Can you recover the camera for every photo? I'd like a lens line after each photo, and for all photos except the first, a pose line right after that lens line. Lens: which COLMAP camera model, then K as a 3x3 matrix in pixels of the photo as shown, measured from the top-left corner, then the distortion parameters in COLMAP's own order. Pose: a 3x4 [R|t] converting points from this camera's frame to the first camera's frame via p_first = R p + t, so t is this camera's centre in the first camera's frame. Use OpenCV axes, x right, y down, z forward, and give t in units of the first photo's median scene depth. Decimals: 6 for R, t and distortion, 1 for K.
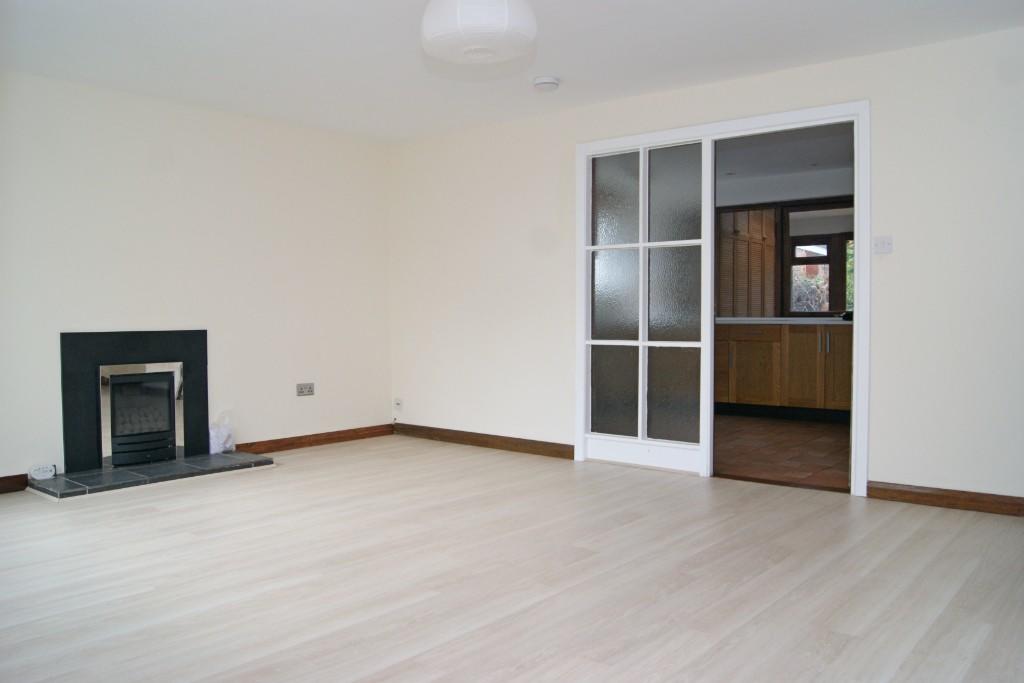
lens RADIAL K [[825.2, 0, 518.3], [0, 825.2, 335.7], [0, 0, 1]] dist [-0.067579, 0.003342]
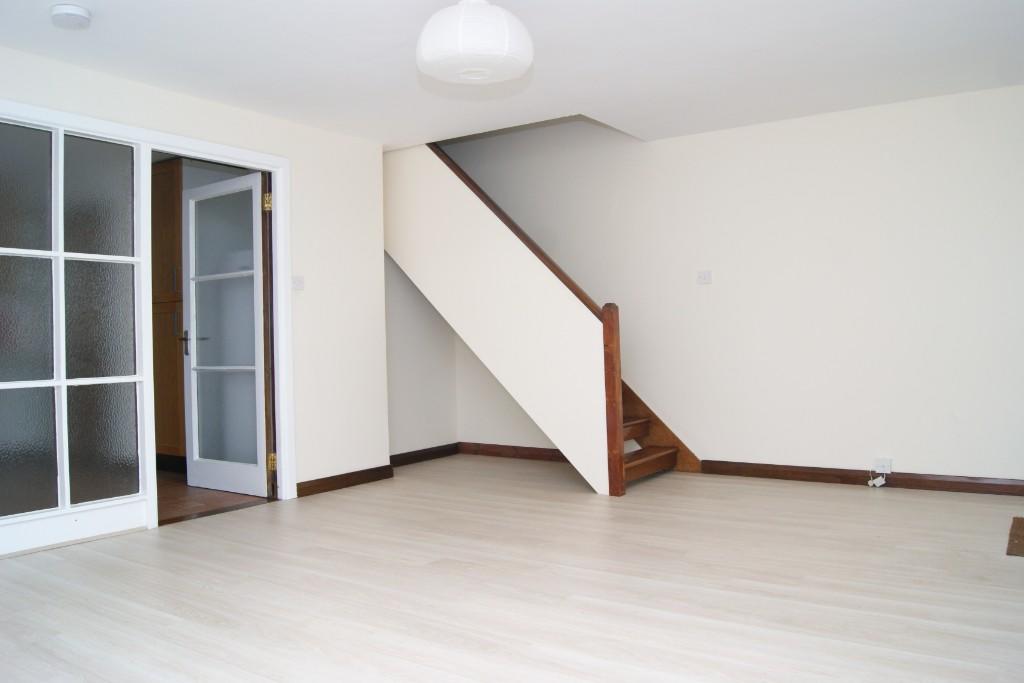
lens RADIAL K [[825.2, 0, 518.2], [0, 825.2, 340.0], [0, 0, 1]] dist [-0.067579, 0.003342]
pose [[-0.099607, 0.005538, 0.995011, -0.761673], [0.048955, 0.998801, -0.000658, -0.010735], [-0.993822, 0.048645, -0.099759, 0.776981]]
